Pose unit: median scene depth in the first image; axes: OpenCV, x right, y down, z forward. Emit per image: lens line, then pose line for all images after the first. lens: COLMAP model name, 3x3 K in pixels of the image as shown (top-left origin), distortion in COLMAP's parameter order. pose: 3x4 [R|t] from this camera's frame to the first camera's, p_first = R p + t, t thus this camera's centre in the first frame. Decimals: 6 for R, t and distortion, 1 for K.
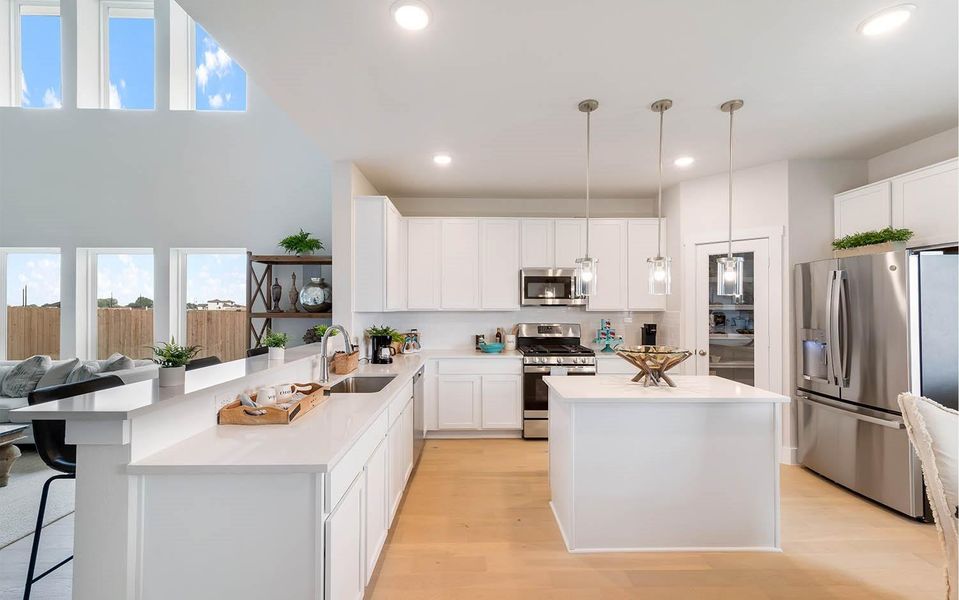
lens RADIAL K [[383.0, 0, 485.1], [0, 383.0, 304.2], [0, 0, 1]] dist [0.007356, -0.001353]
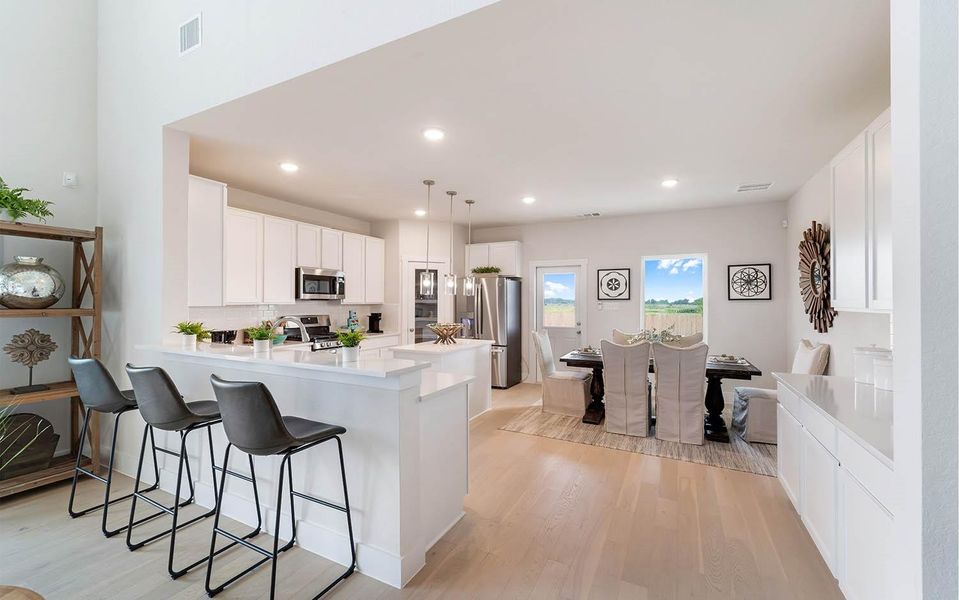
lens RADIAL K [[383.0, 0, 482.1], [0, 383.0, 299.5], [0, 0, 1]] dist [0.007356, -0.001353]
pose [[0.468072, 0.004027, 0.883681, -0.728156], [-0.010297, 0.999947, 0.000898, -0.003884], [-0.883630, -0.009520, 0.468089, -0.005909]]
